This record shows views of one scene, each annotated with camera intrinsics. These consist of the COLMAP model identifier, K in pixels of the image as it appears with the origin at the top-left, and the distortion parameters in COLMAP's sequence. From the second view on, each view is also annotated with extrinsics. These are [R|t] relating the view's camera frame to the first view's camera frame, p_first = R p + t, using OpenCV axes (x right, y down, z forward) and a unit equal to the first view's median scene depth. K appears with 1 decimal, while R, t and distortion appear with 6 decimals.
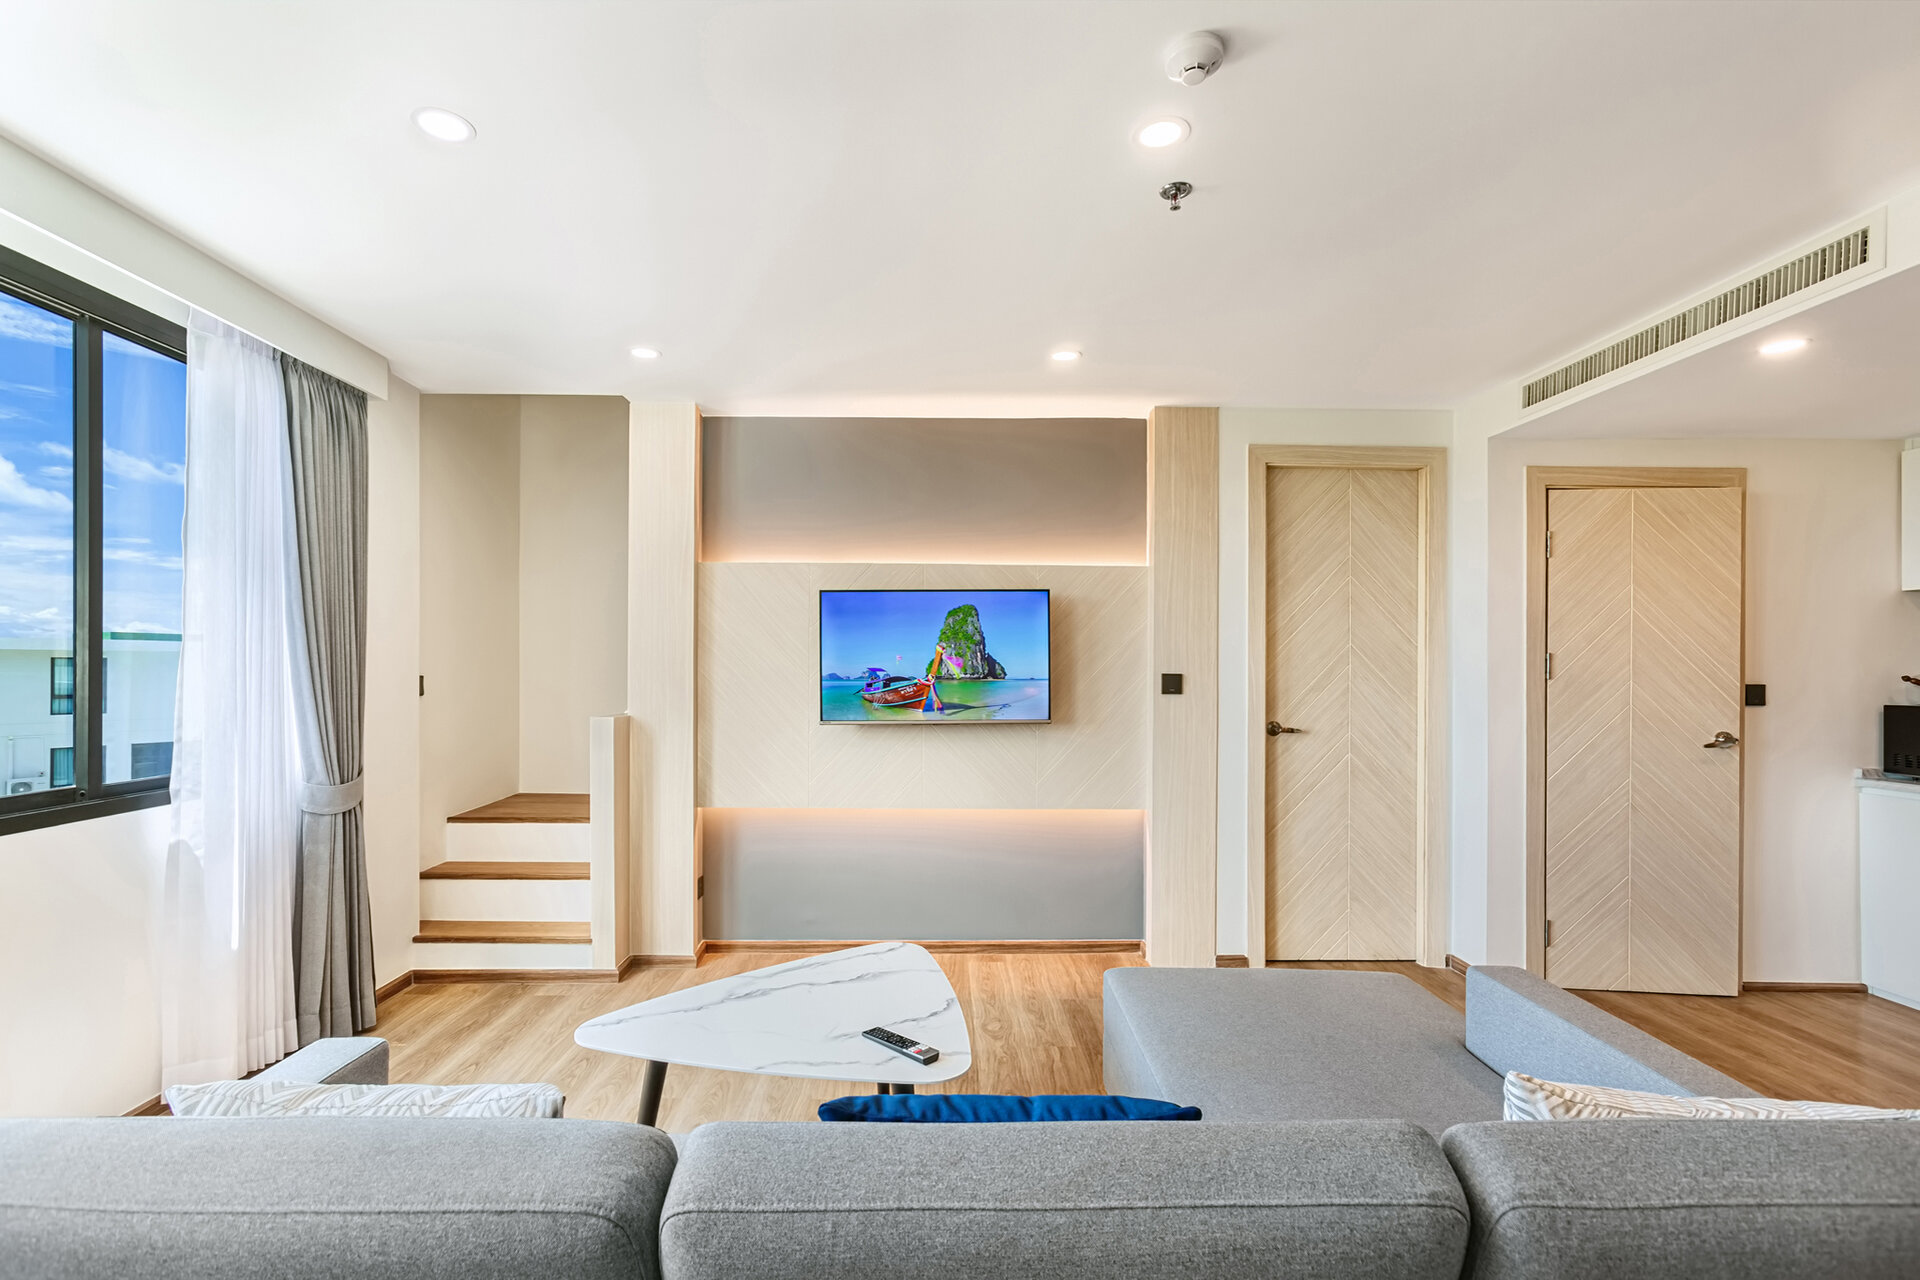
lens RADIAL K [[881.6, 0, 941.9], [0, 881.6, 672.7], [0, 0, 1]] dist [-0.001117, 0.000411]
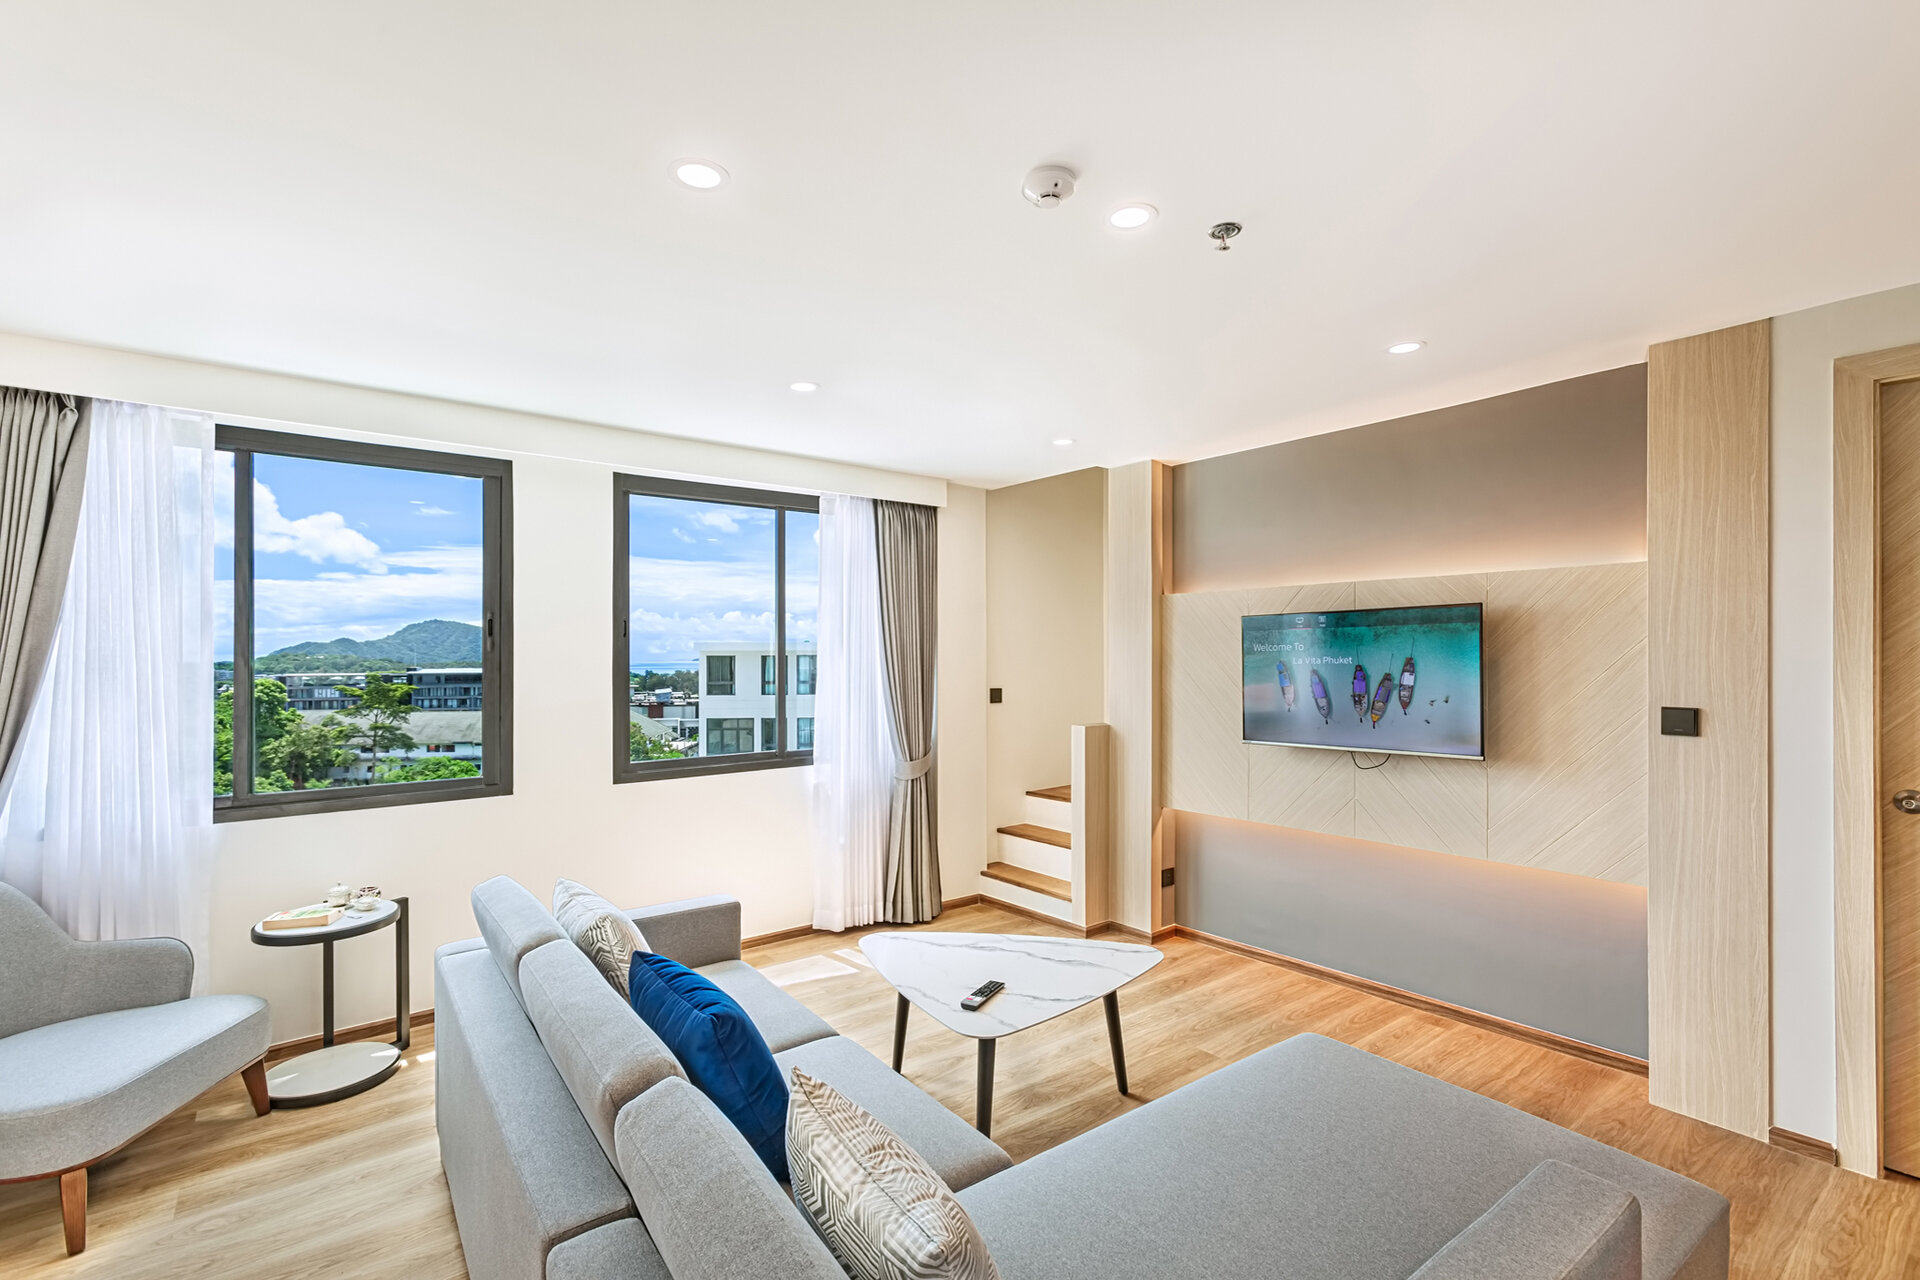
lens RADIAL K [[879.9, 0, 993.0], [0, 879.9, 662.1], [0, 0, 1]] dist [0.001649, 0.000869]
pose [[0.620053, -0.001088, -0.784559, 0.497261], [0.003841, 0.999991, 0.001649, -0.040822], [0.784551, -0.004037, 0.620052, 0.112231]]
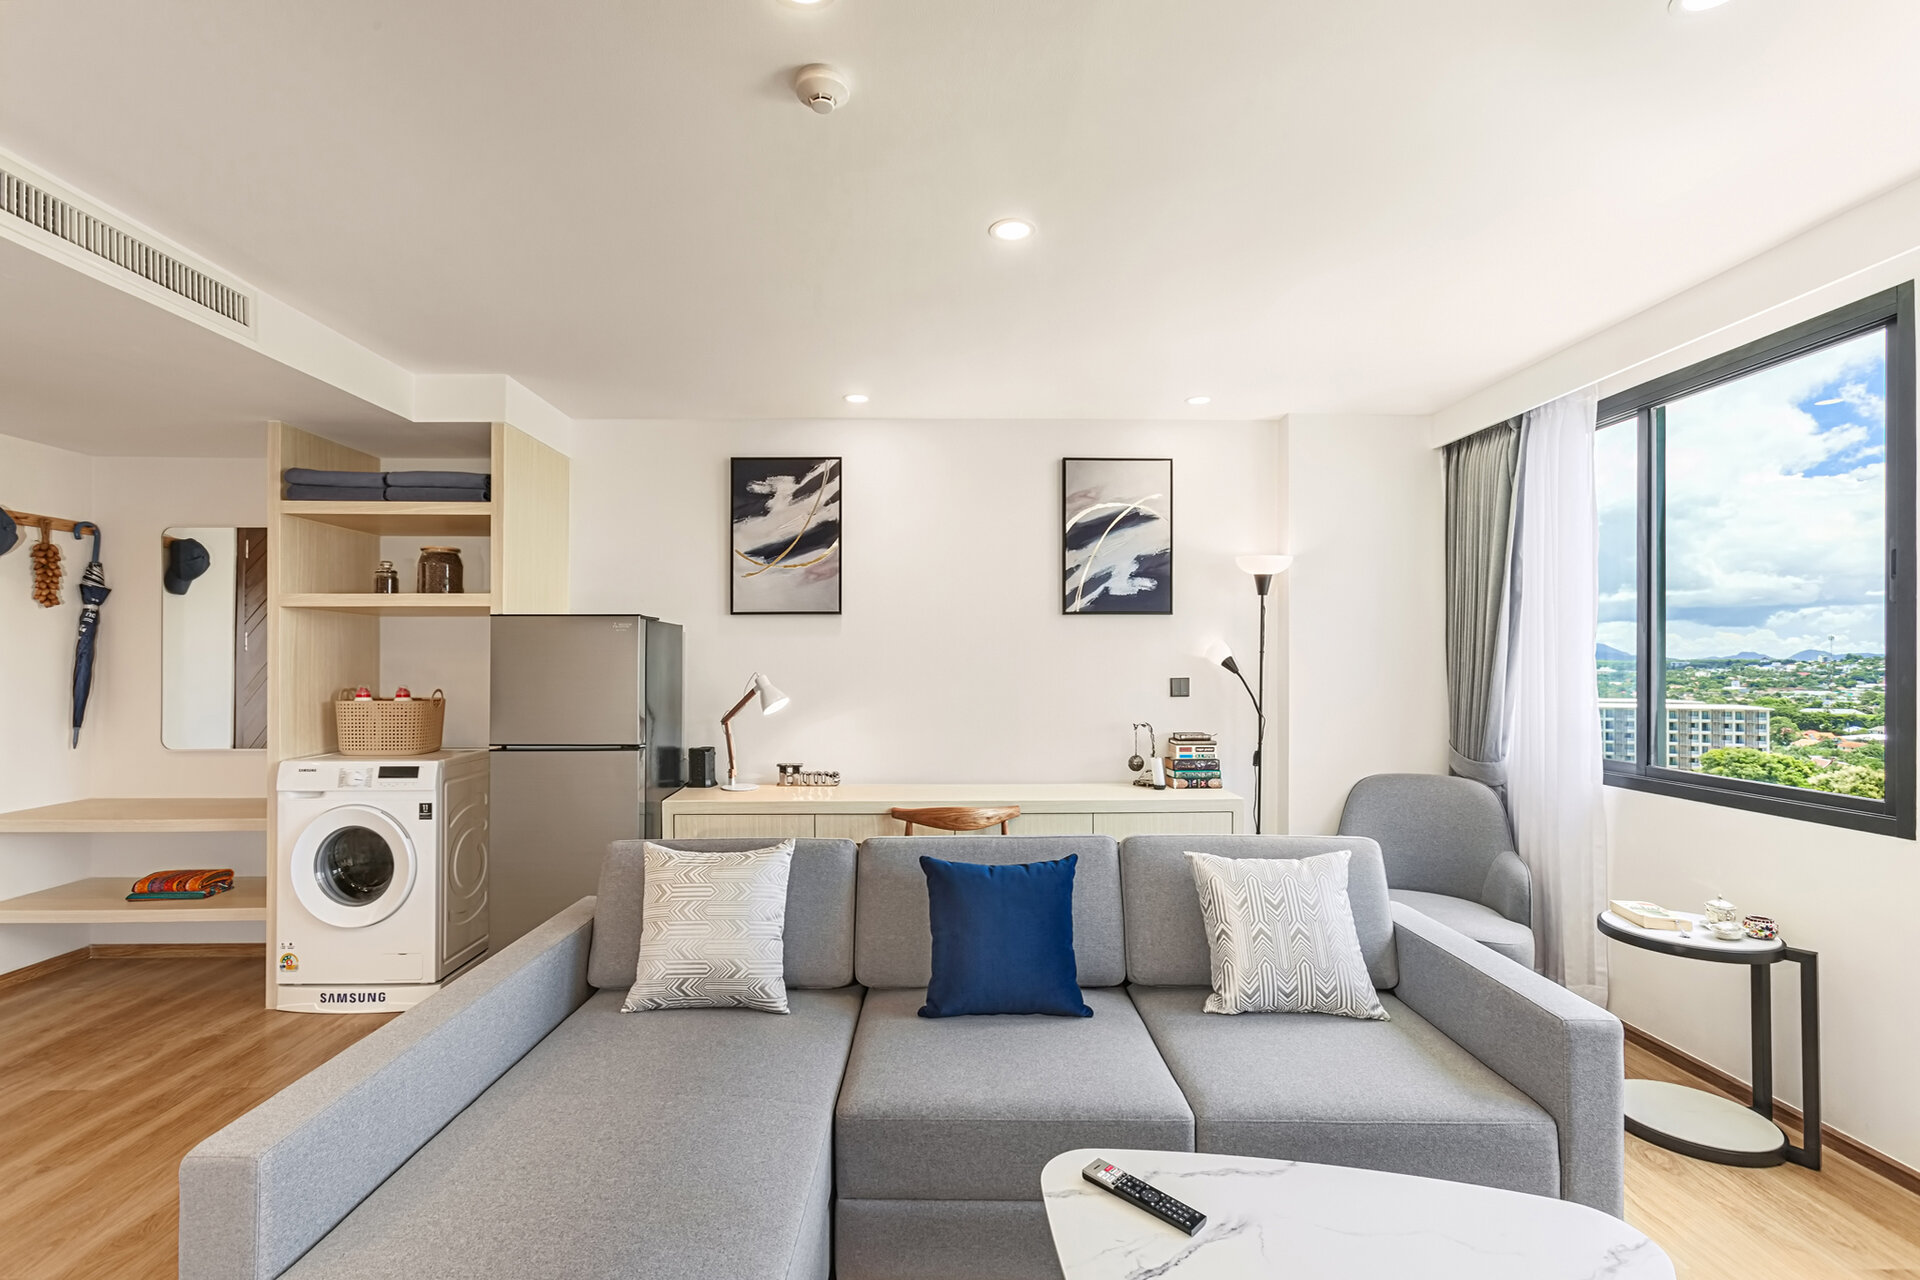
lens RADIAL K [[877.9, 0, 926.2], [0, 877.9, 654.0], [0, 0, 1]] dist [-0.007915, 0.000068]
pose [[-0.999765, -0.003720, 0.021357, 0.059905], [-0.003824, 0.999981, -0.004827, -0.010787], [-0.021338, -0.004907, -0.999760, 0.876816]]
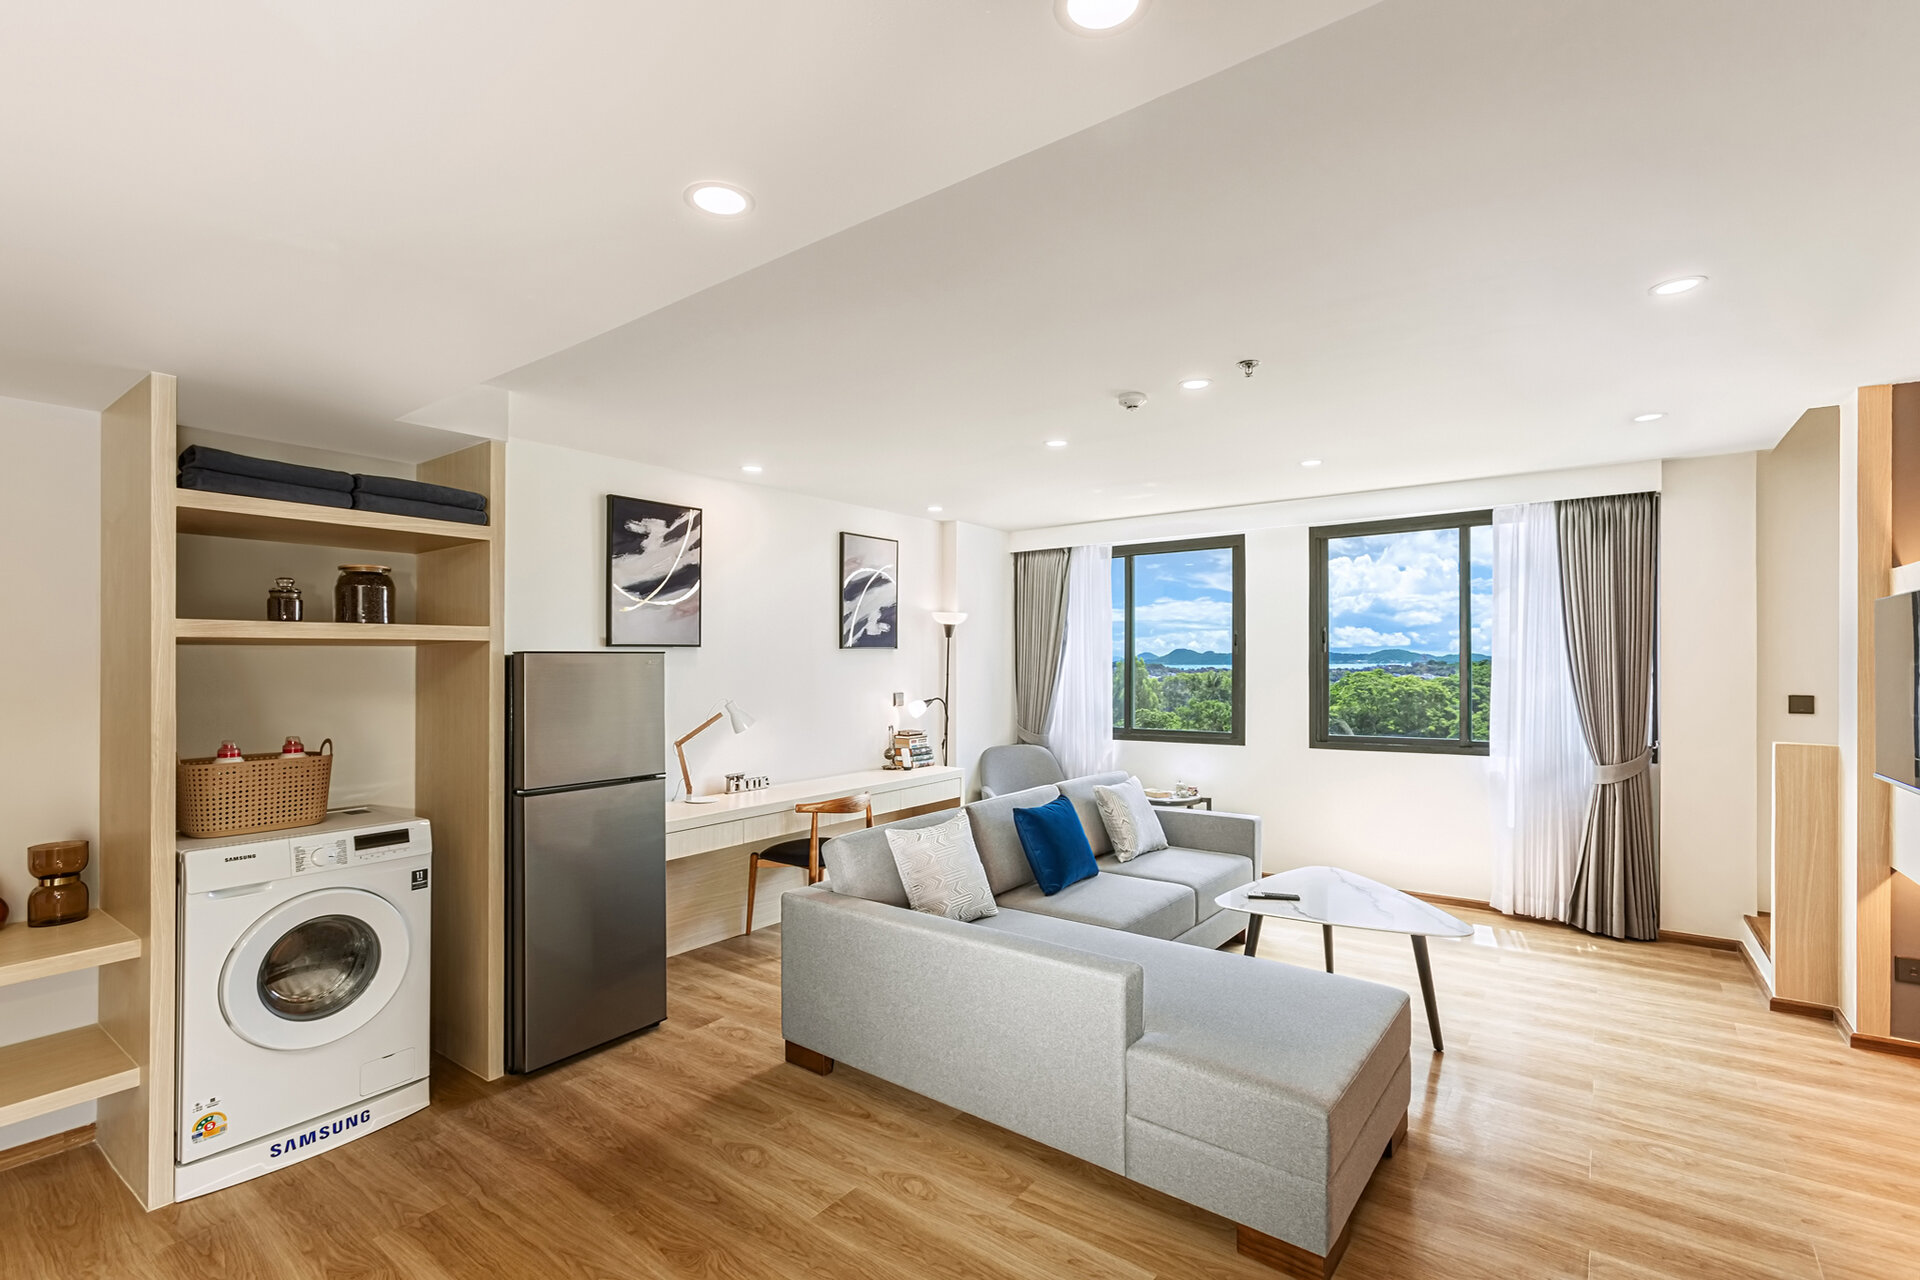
lens RADIAL K [[887.5, 0, 944.4], [0, 887.5, 659.1], [0, 0, 1]] dist [0.000181, 0.008095]
pose [[-0.620722, 0.001008, -0.784030, 0.940524], [0.003248, 0.999994, -0.001286, -0.044314], [0.784024, -0.003345, -0.620722, 0.839787]]
